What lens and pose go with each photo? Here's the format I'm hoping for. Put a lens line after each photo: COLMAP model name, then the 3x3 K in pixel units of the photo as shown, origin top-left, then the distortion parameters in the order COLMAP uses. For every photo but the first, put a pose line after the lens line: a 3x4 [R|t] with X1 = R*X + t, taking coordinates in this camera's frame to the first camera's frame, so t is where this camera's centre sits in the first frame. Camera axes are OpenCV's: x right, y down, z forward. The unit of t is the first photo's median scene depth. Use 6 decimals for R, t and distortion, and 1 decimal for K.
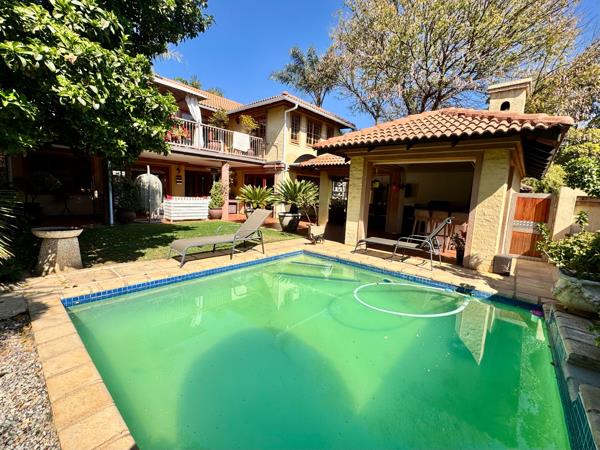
lens RADIAL K [[245.2, 0, 302.1], [0, 245.2, 224.7], [0, 0, 1]] dist [-0.003875, -0.000282]
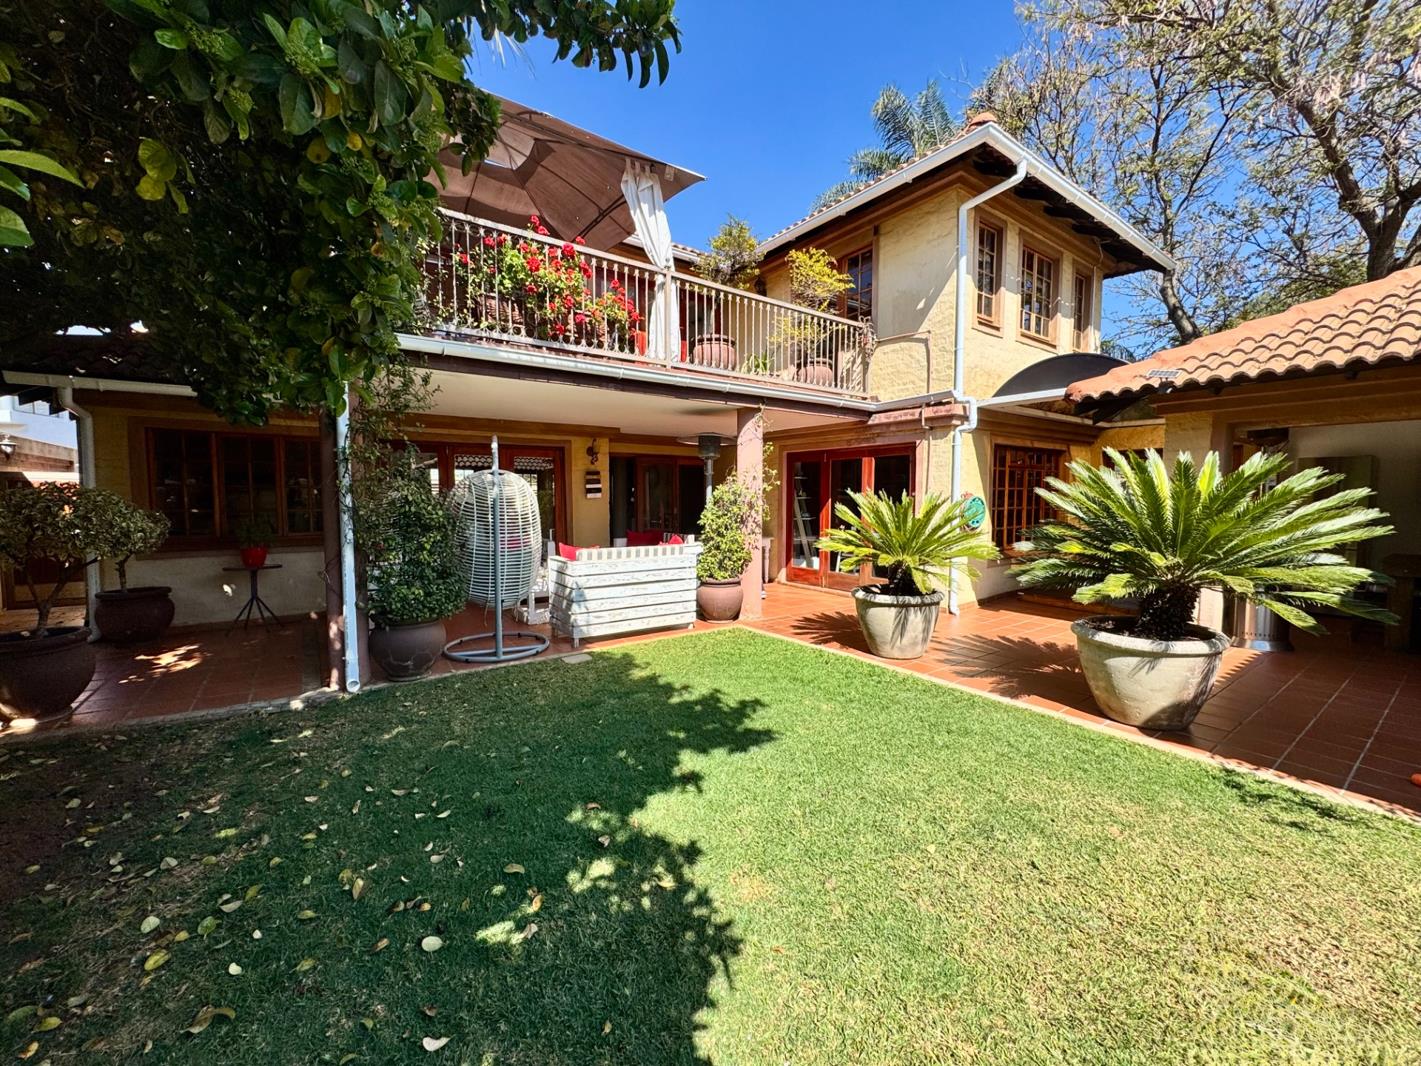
lens RADIAL K [[580.7, 0, 710.0], [0, 580.7, 532.5], [0, 0, 1]] dist [-0.003875, -0.000282]
pose [[0.969676, -0.036389, -0.241669, -0.197884], [0.018051, 0.996816, -0.077665, -0.067905], [0.243725, 0.070948, 0.967246, 0.355041]]
